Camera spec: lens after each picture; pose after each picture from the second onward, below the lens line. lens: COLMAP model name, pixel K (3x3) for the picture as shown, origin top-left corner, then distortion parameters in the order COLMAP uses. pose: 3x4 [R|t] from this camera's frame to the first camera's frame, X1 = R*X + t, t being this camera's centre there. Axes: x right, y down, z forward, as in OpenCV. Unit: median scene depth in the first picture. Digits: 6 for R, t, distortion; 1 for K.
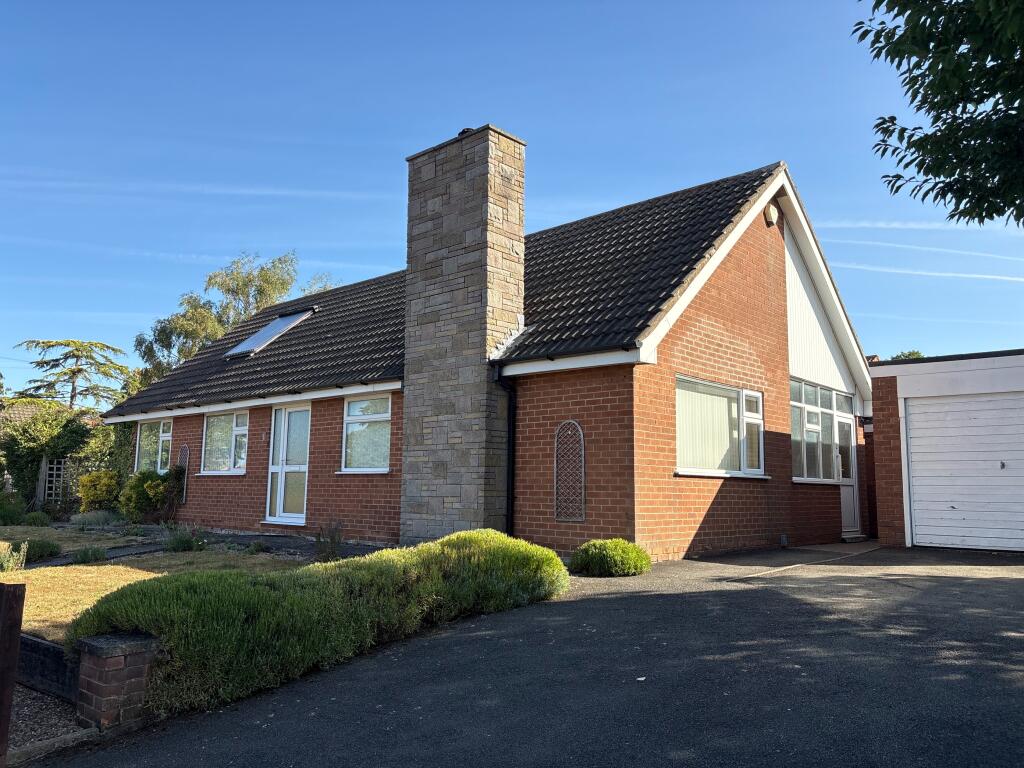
lens RADIAL K [[754.8, 0, 512.0], [0, 754.8, 384.0], [0, 0, 1]] dist [0.079235, -0.104426]
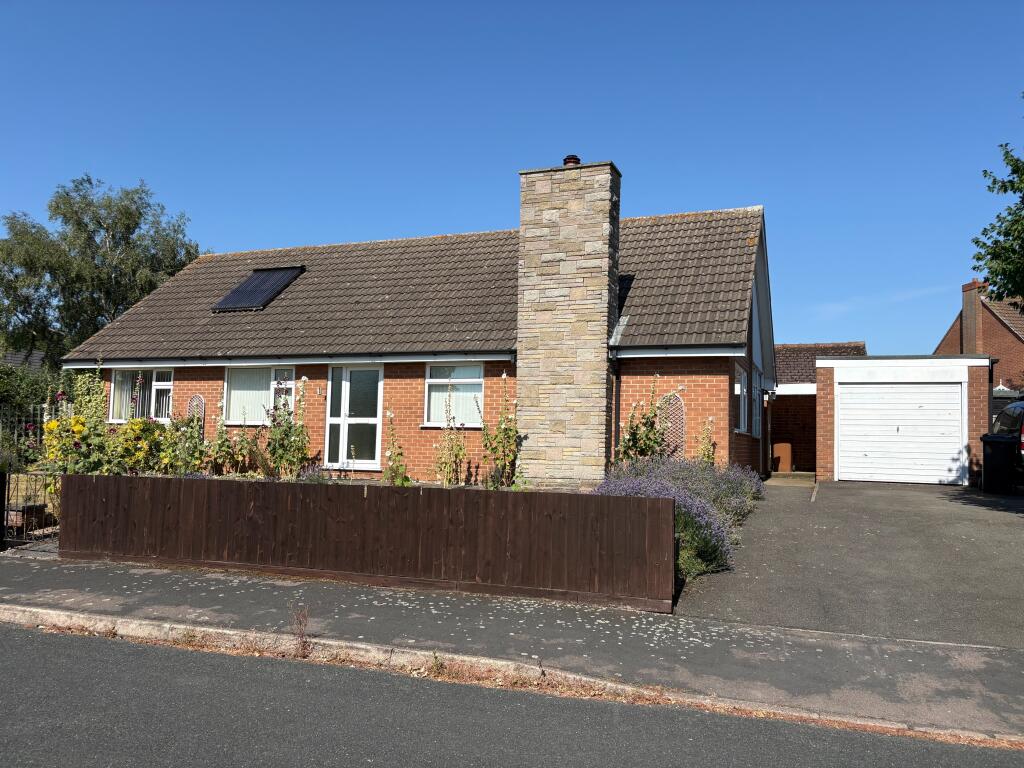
lens RADIAL K [[754.8, 0, 512.0], [0, 754.8, 384.0], [0, 0, 1]] dist [0.079235, -0.104426]
pose [[0.938888, 0.033376, 0.342601, -0.411189], [-0.056331, 0.996768, 0.057268, -0.019230], [-0.339582, -0.073067, 0.937734, -0.120191]]
